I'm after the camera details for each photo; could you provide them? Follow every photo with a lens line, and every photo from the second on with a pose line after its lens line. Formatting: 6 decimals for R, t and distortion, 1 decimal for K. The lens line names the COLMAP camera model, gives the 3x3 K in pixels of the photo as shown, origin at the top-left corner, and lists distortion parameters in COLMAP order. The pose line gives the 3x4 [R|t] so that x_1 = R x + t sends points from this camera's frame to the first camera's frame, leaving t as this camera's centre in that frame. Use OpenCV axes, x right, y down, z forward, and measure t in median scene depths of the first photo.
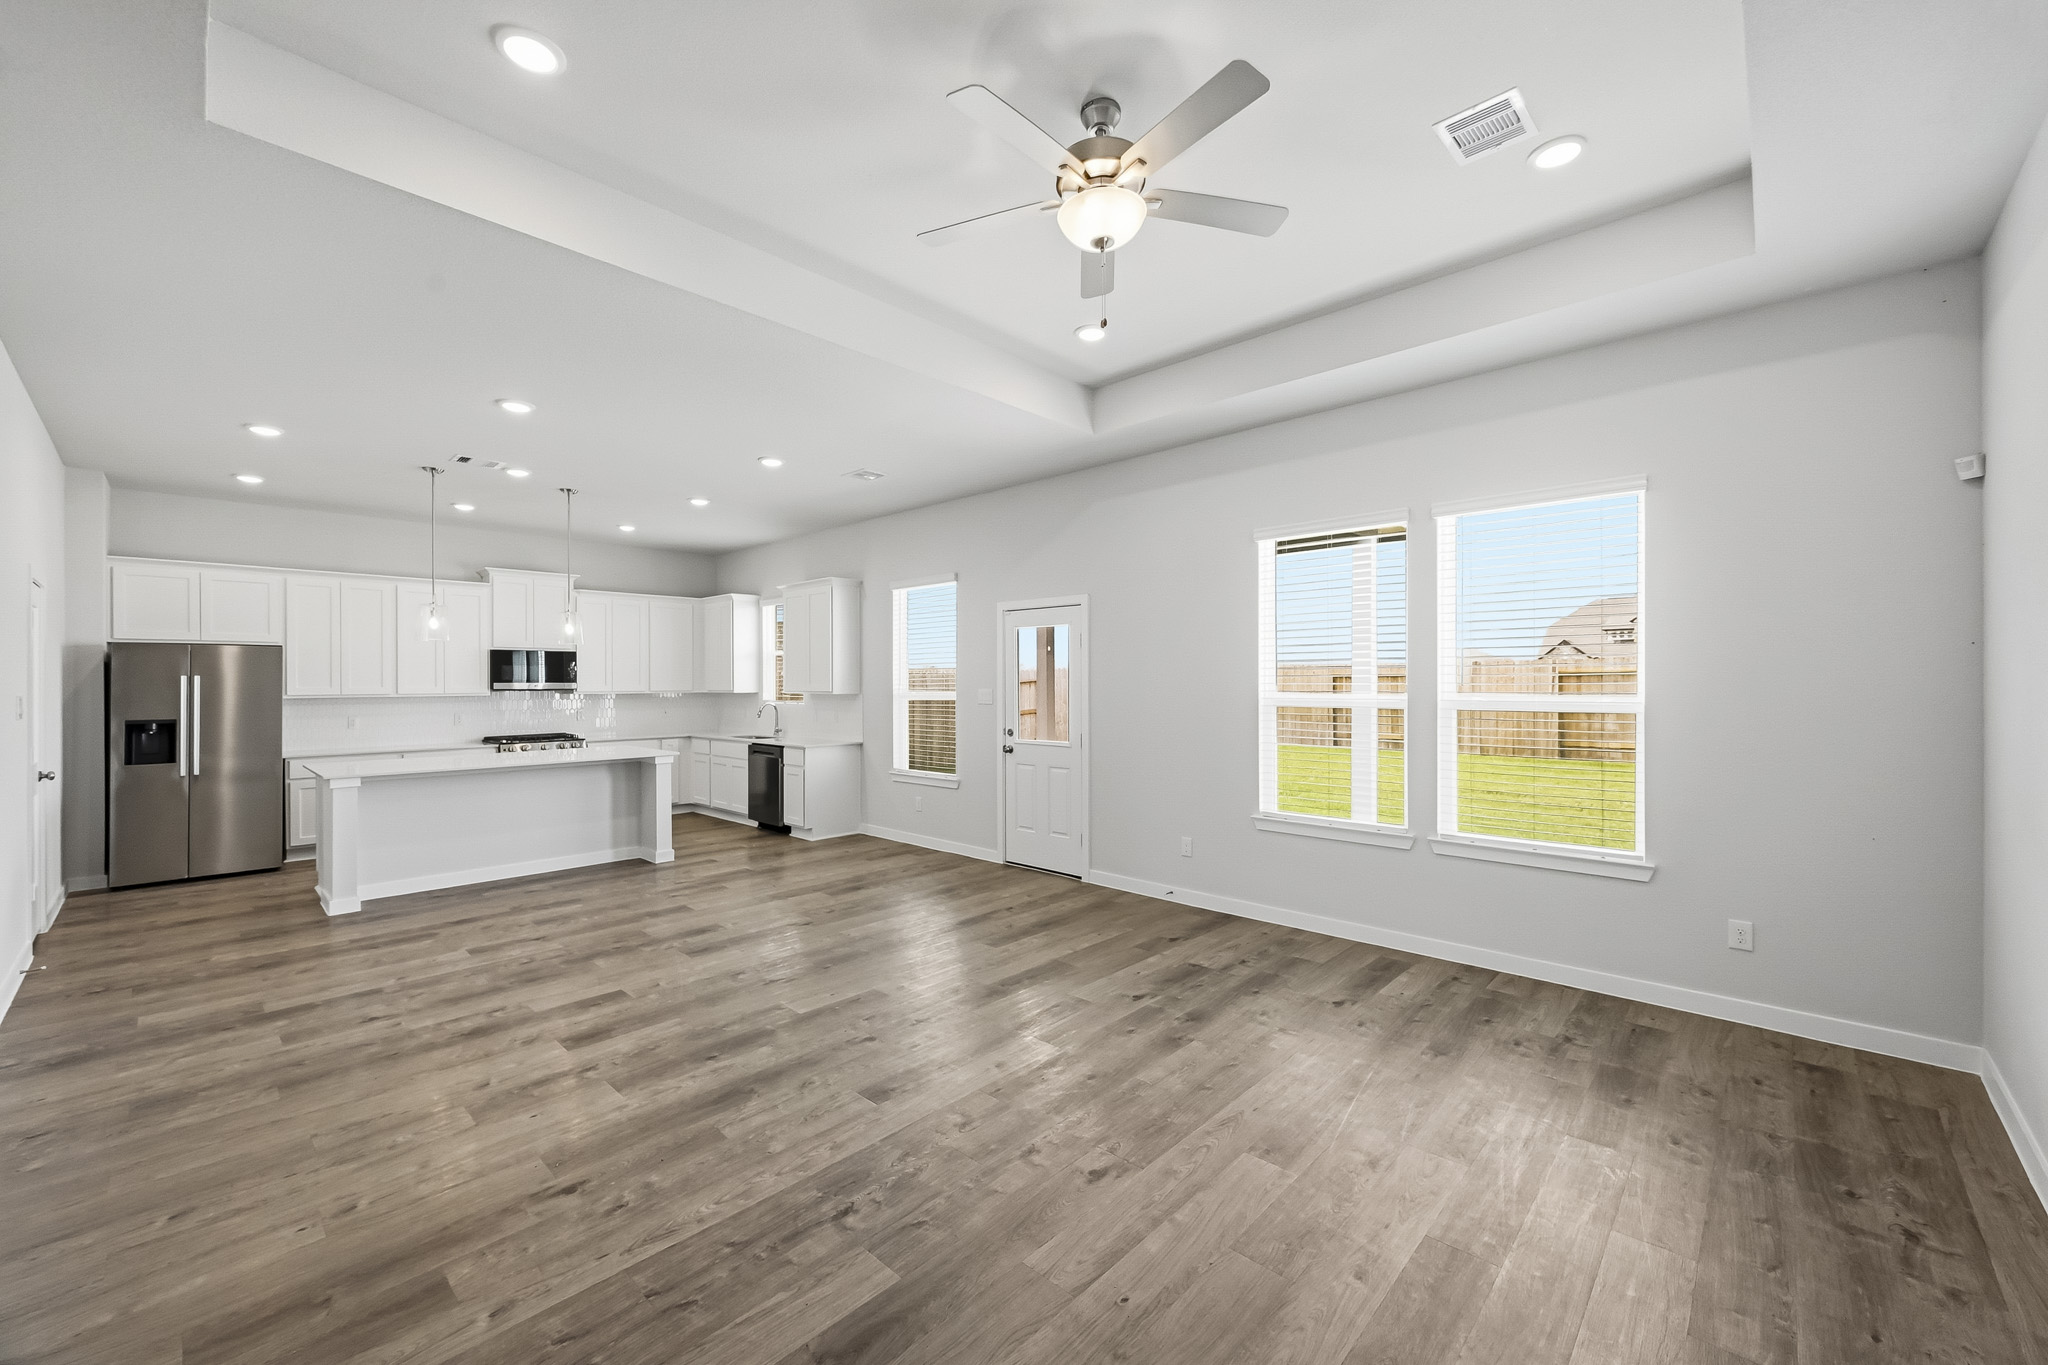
lens RADIAL K [[807.7, 0, 1023.6], [0, 807.7, 683.3], [0, 0, 1]] dist [0.002061, -0.000202]
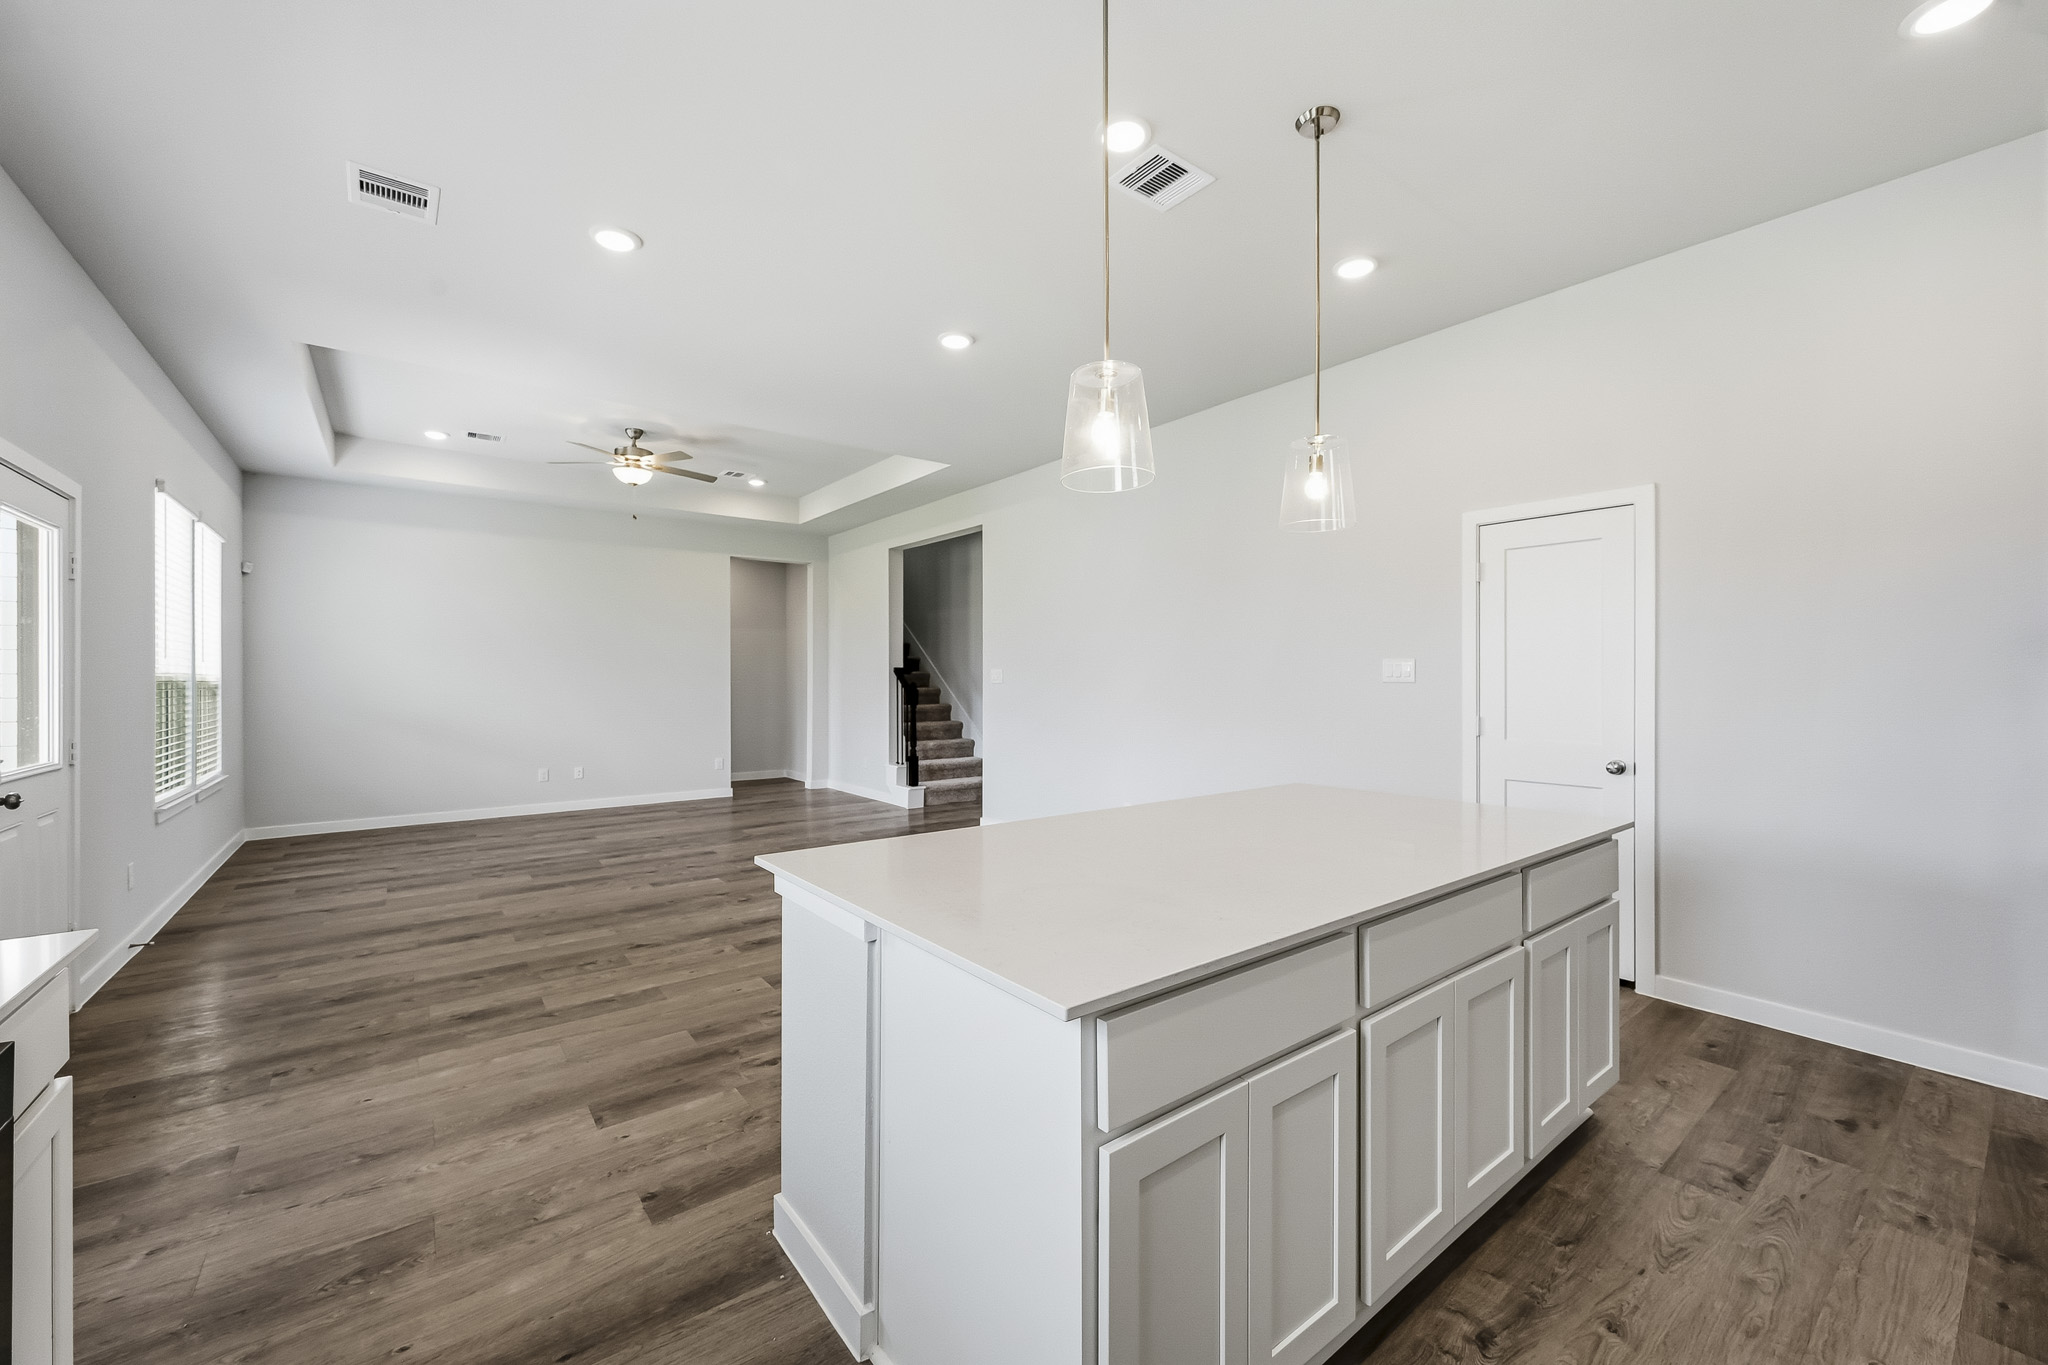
lens RADIAL K [[807.7, 0, 1014.9], [0, 807.7, 682.4], [0, 0, 1]] dist [0.002061, -0.000202]
pose [[-0.986960, 0.004377, 0.160905, -0.673418], [0.005020, 0.999981, 0.003595, 0.027384], [-0.160886, 0.004356, -0.986963, 1.514887]]
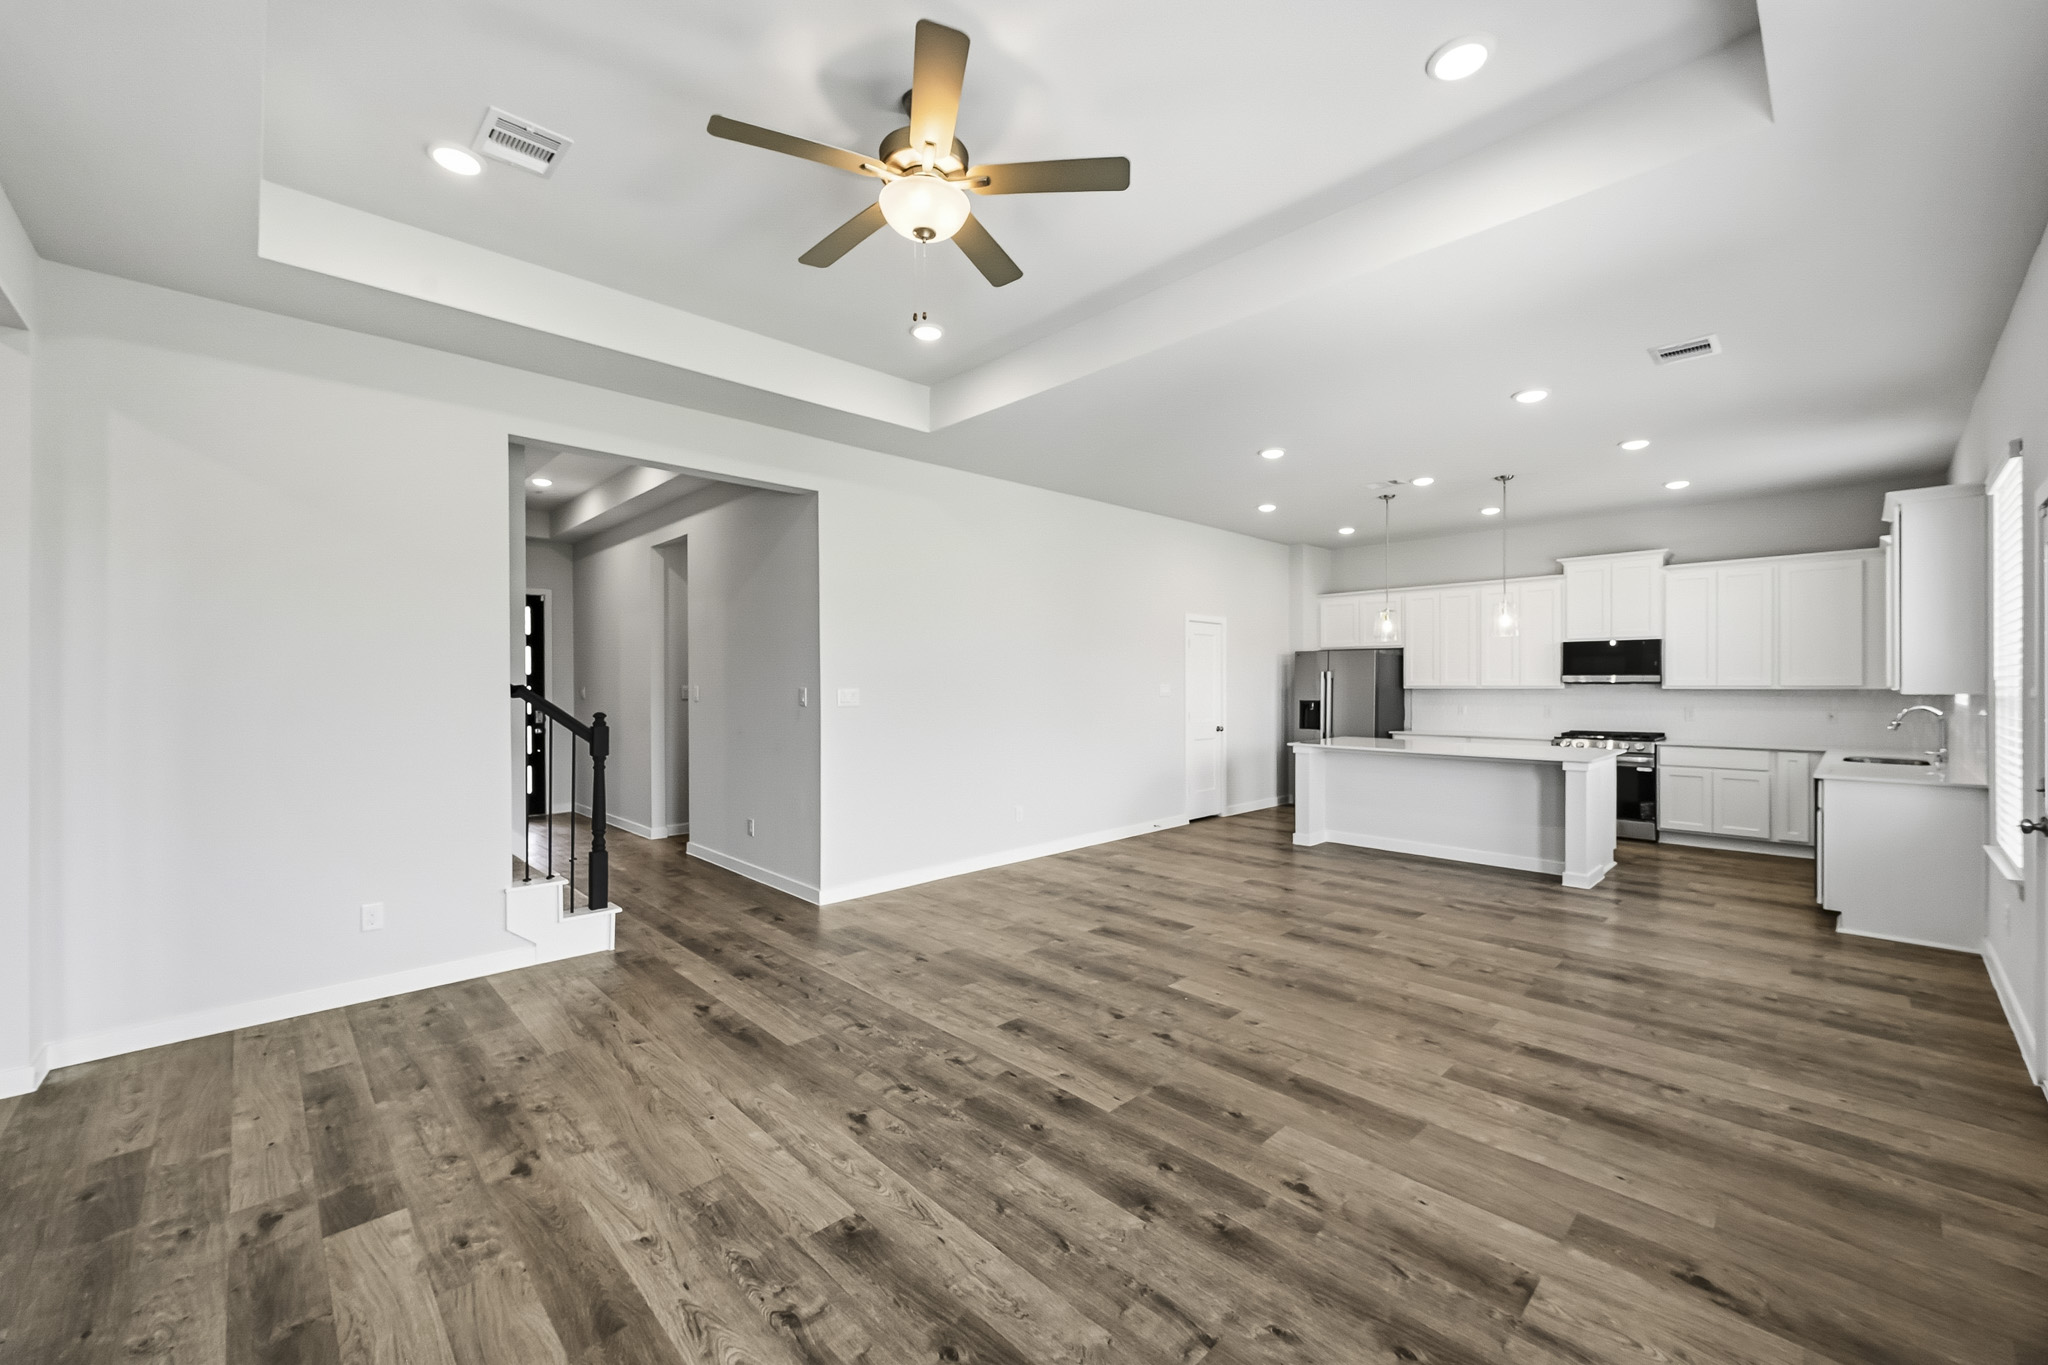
lens RADIAL K [[807.7, 0, 1021.2], [0, 807.7, 684.2], [0, 0, 1]] dist [0.002061, -0.000202]
pose [[-0.046709, 0.008301, -0.998874, 0.508074], [0.003865, 0.999959, 0.008130, -0.001034], [0.998901, -0.003481, -0.046739, 0.543513]]
